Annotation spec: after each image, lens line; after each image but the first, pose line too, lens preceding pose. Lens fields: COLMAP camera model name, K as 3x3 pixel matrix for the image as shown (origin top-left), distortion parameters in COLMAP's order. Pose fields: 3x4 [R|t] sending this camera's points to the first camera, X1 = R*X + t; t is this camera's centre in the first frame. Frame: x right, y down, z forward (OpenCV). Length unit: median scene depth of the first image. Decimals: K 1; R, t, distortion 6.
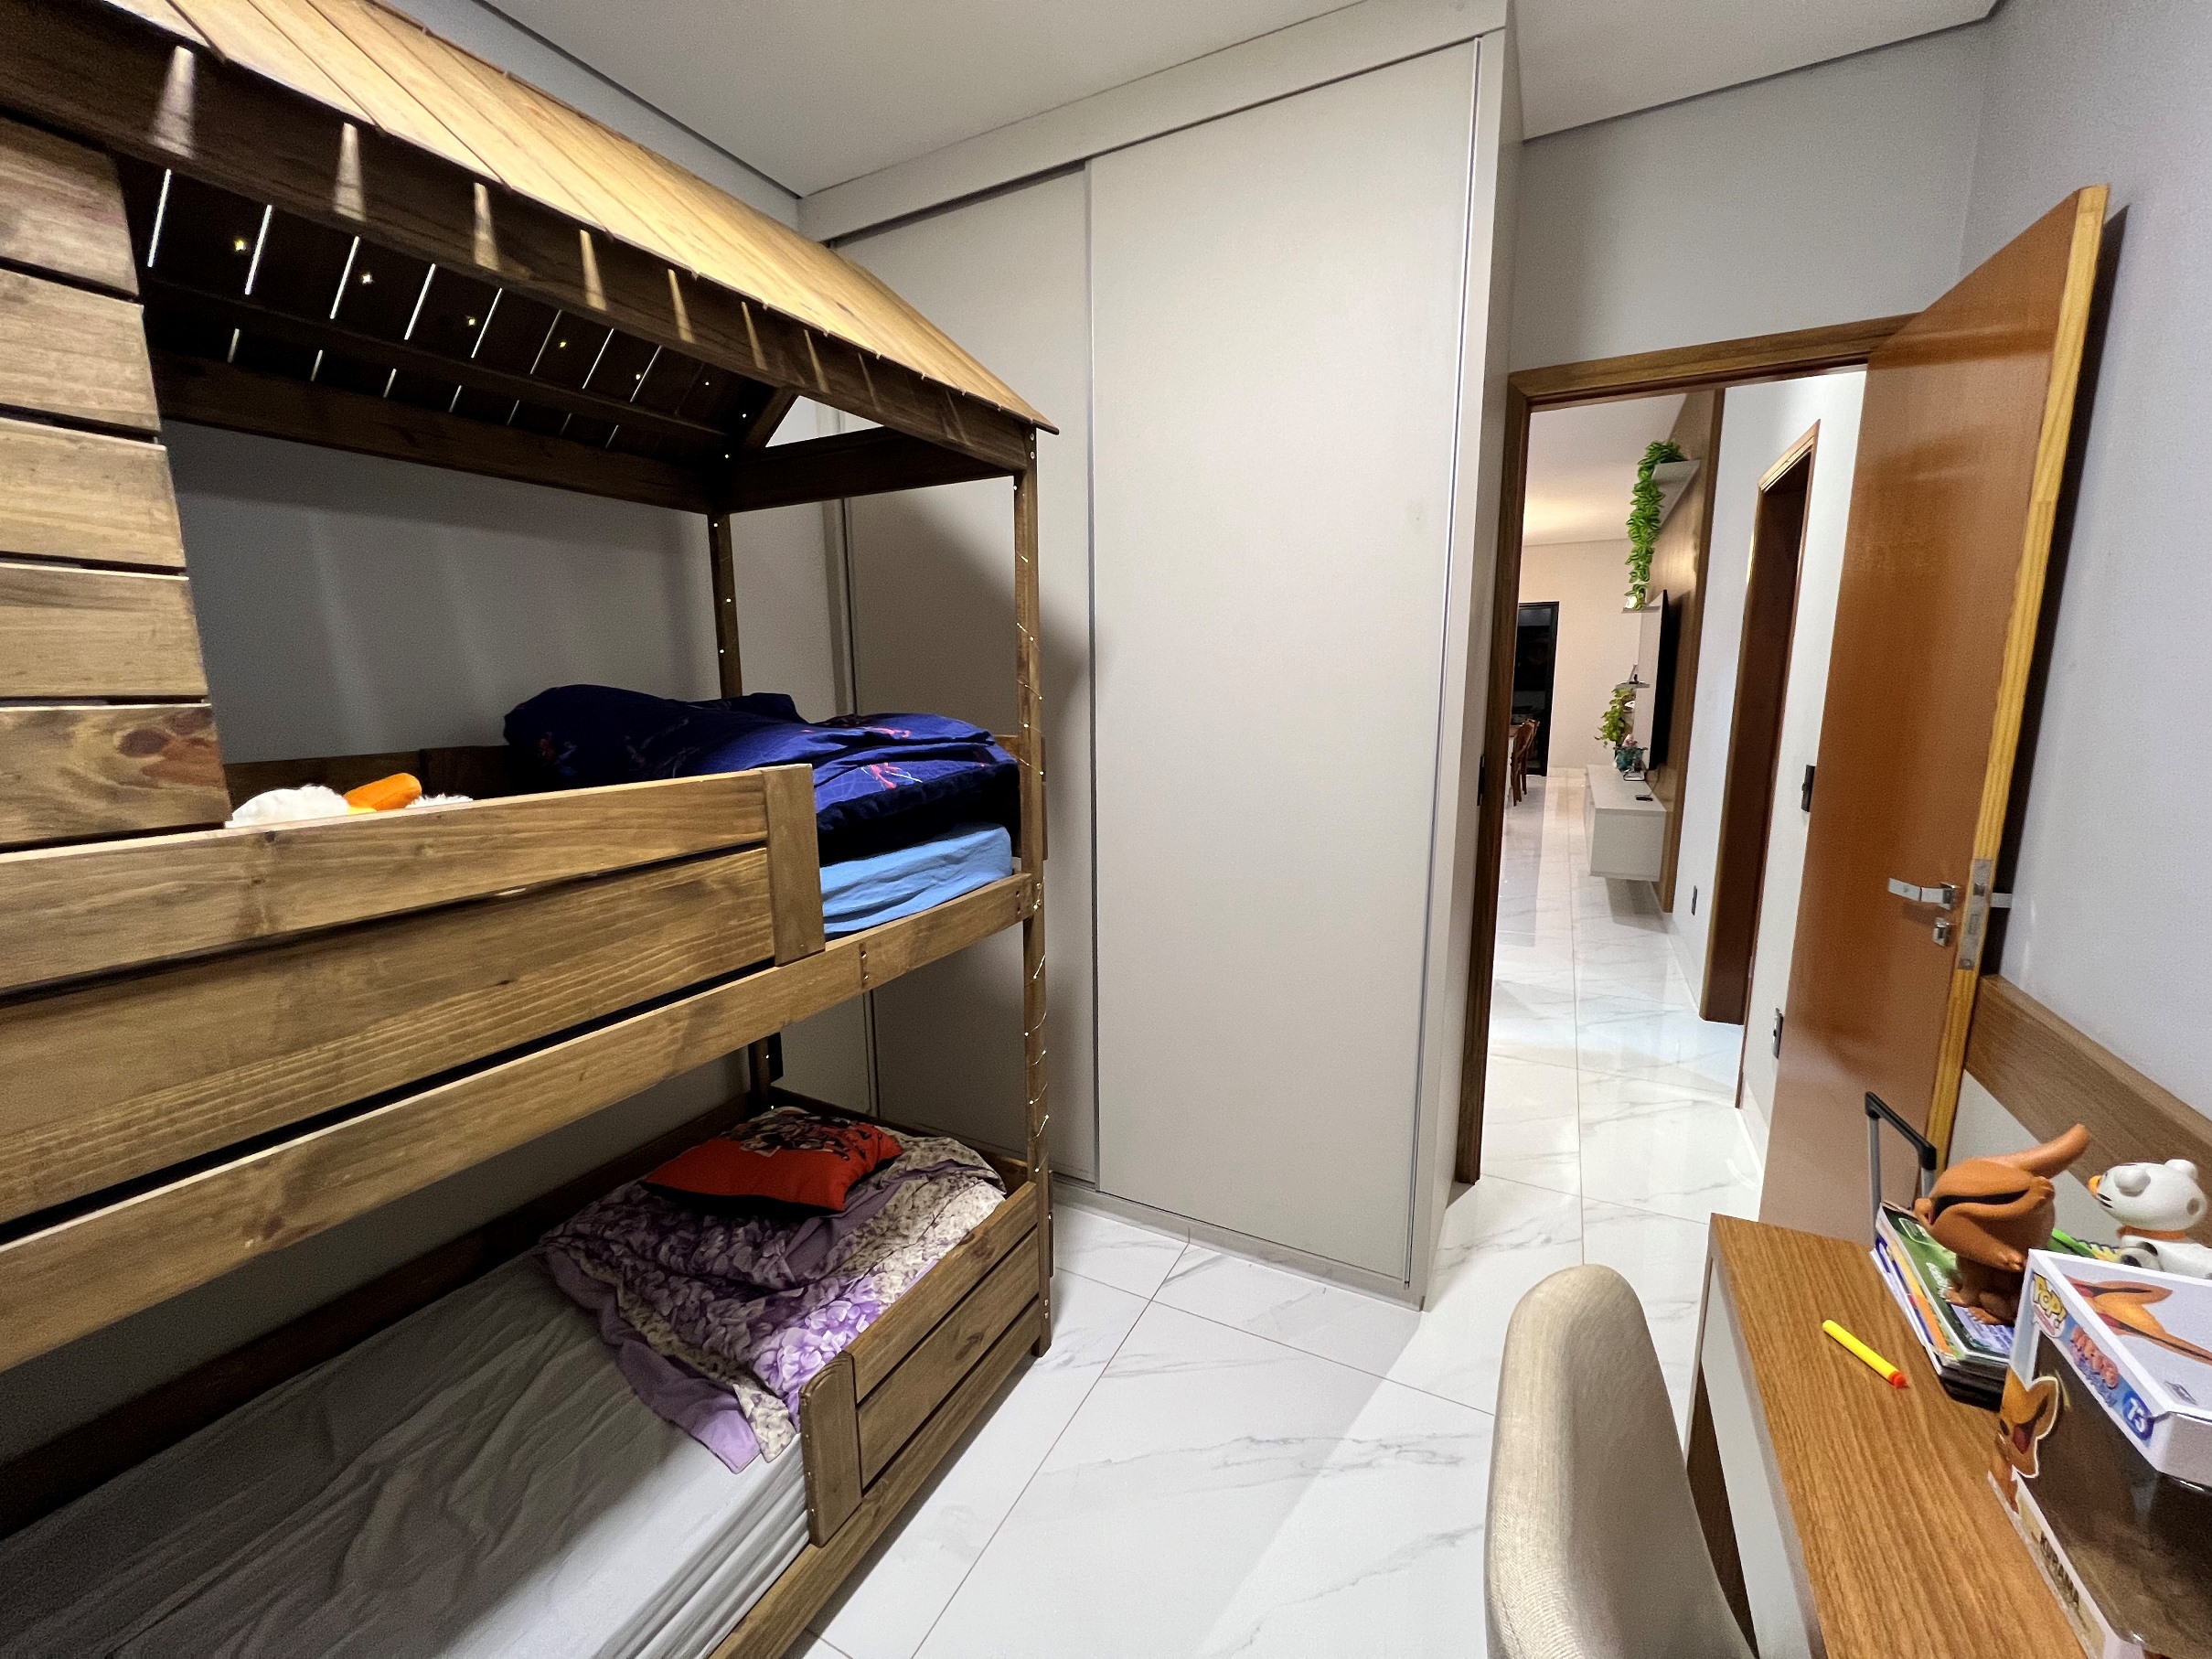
lens RADIAL K [[881.8, 0, 1100.7], [0, 881.8, 832.1], [0, 0, 1]] dist [-0.001595, -0.000116]
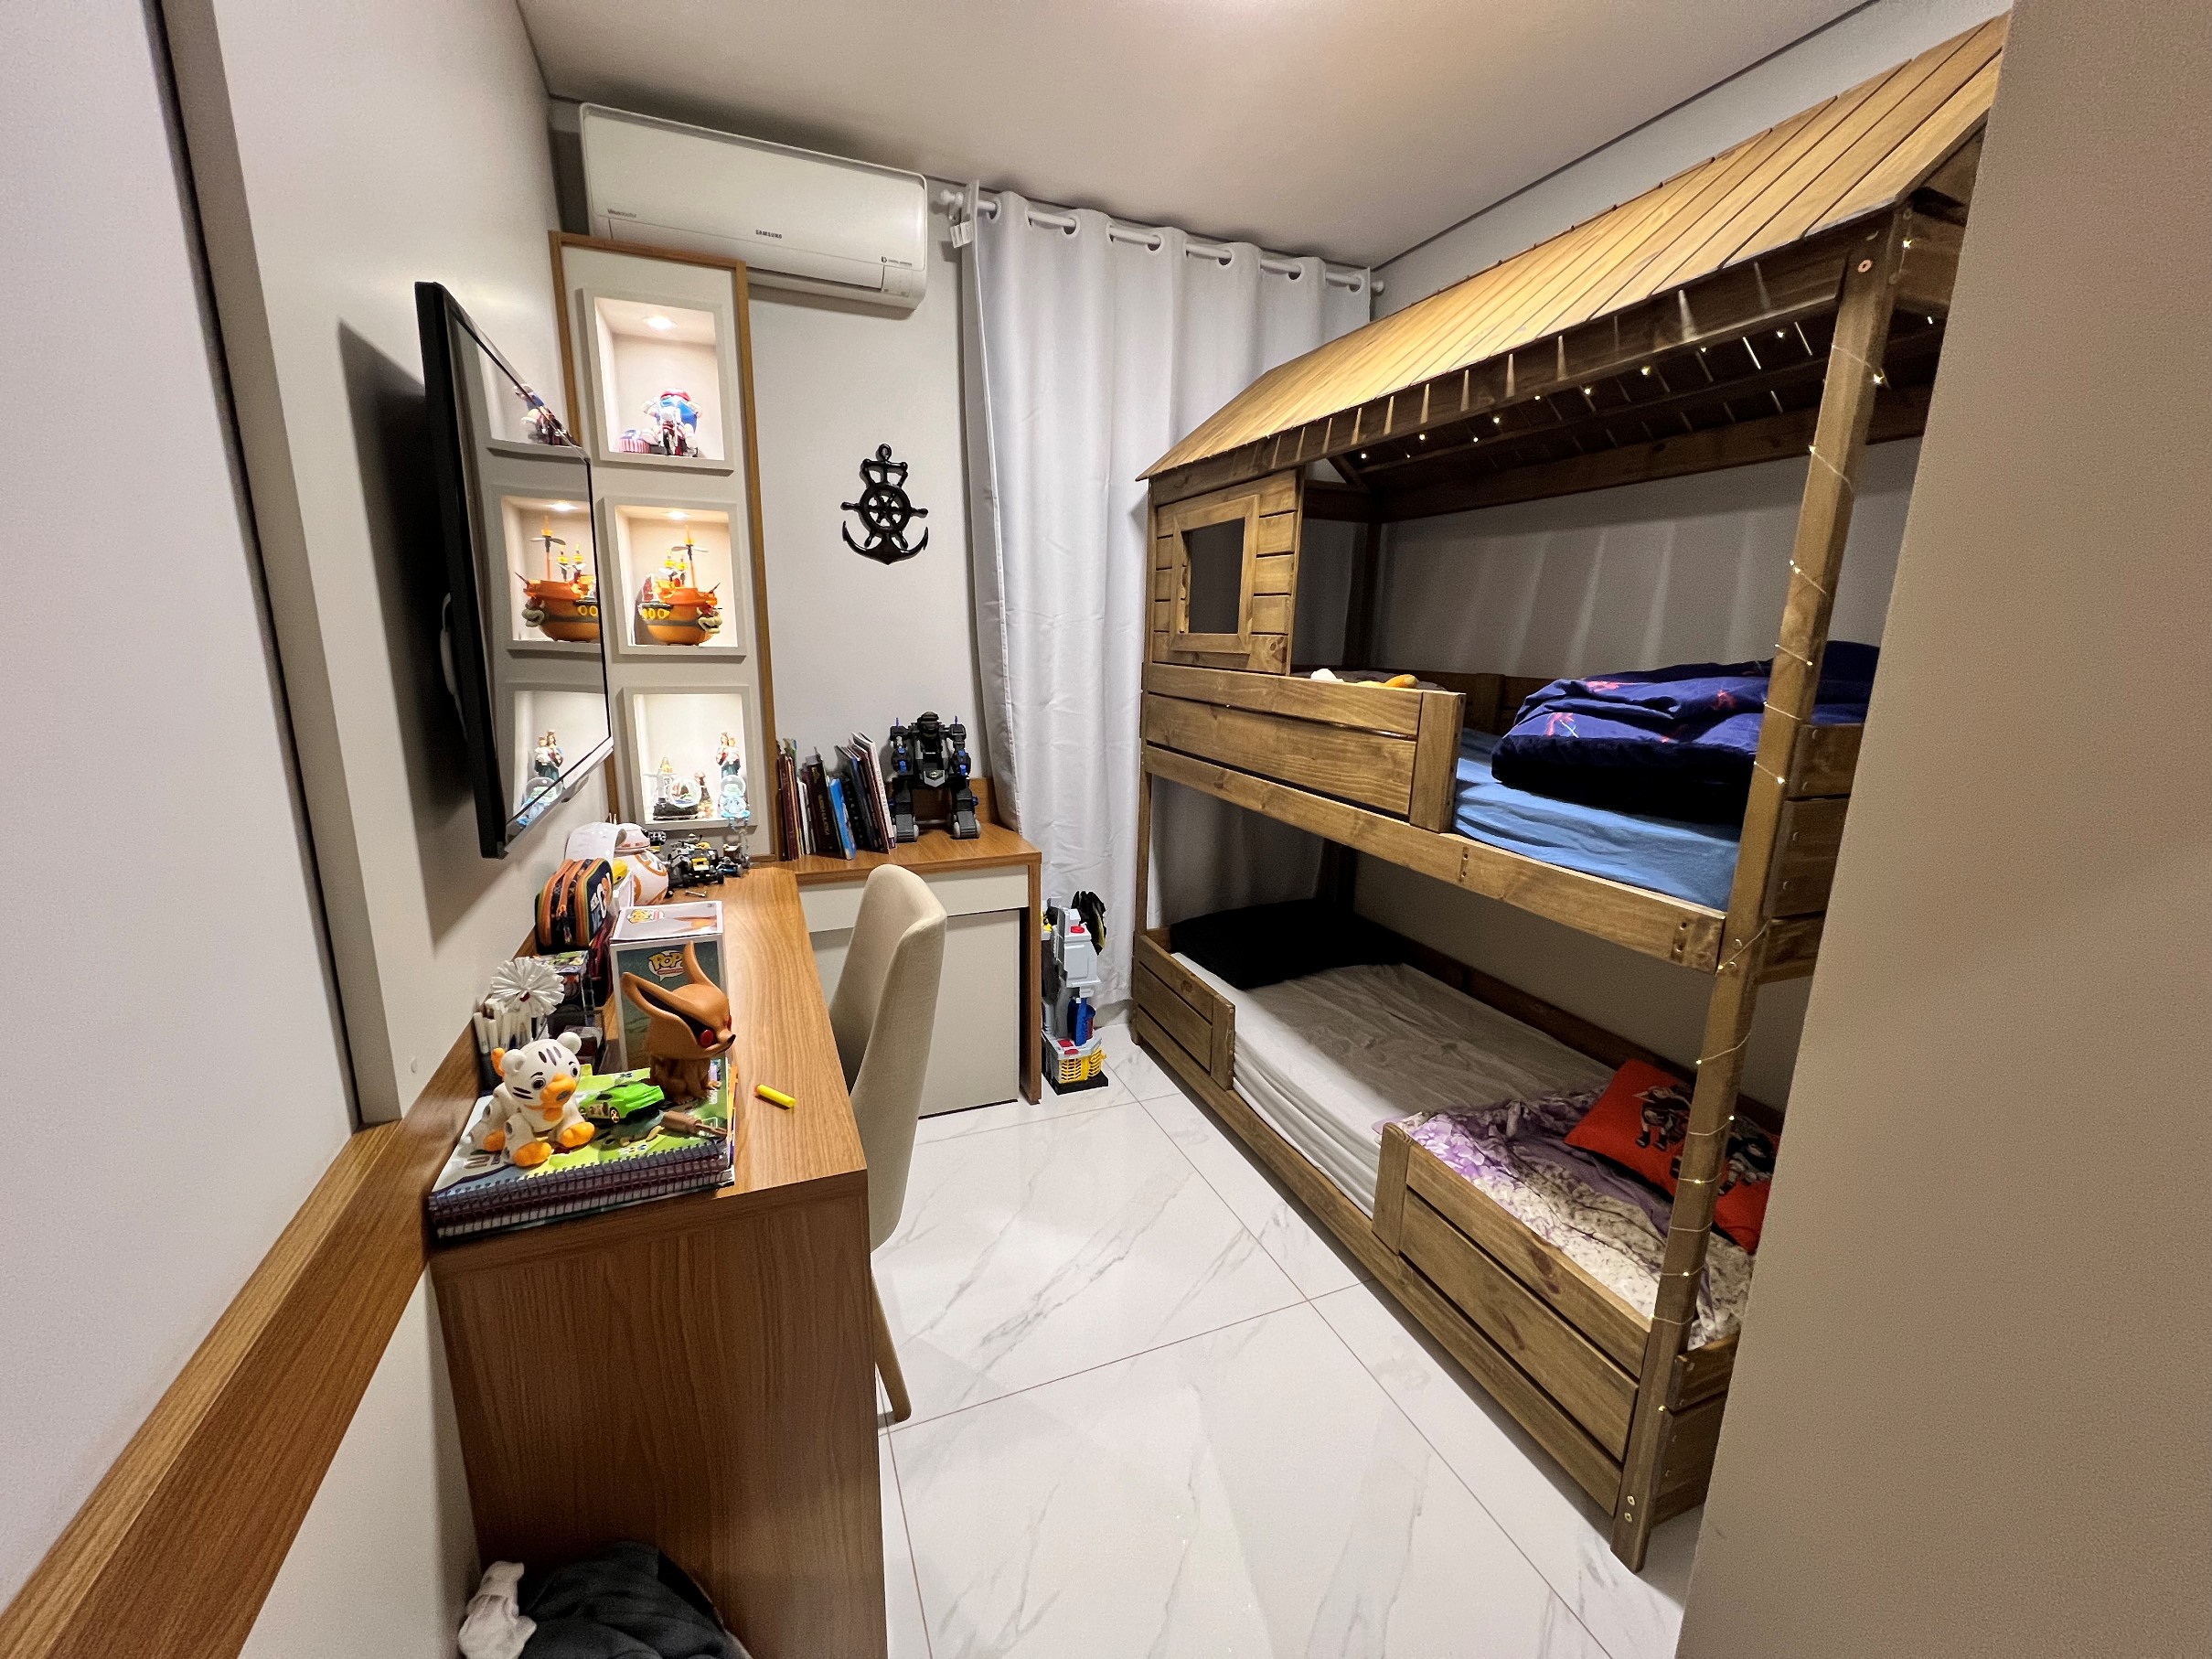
lens RADIAL K [[881.8, 0, 1104.9], [0, 881.8, 833.1], [0, 0, 1]] dist [-0.001595, -0.000116]
pose [[-0.651217, 0.163980, -0.740964, 1.094831], [-0.141938, 0.932829, 0.331187, -0.258330], [0.745500, 0.320845, -0.584199, 1.517273]]
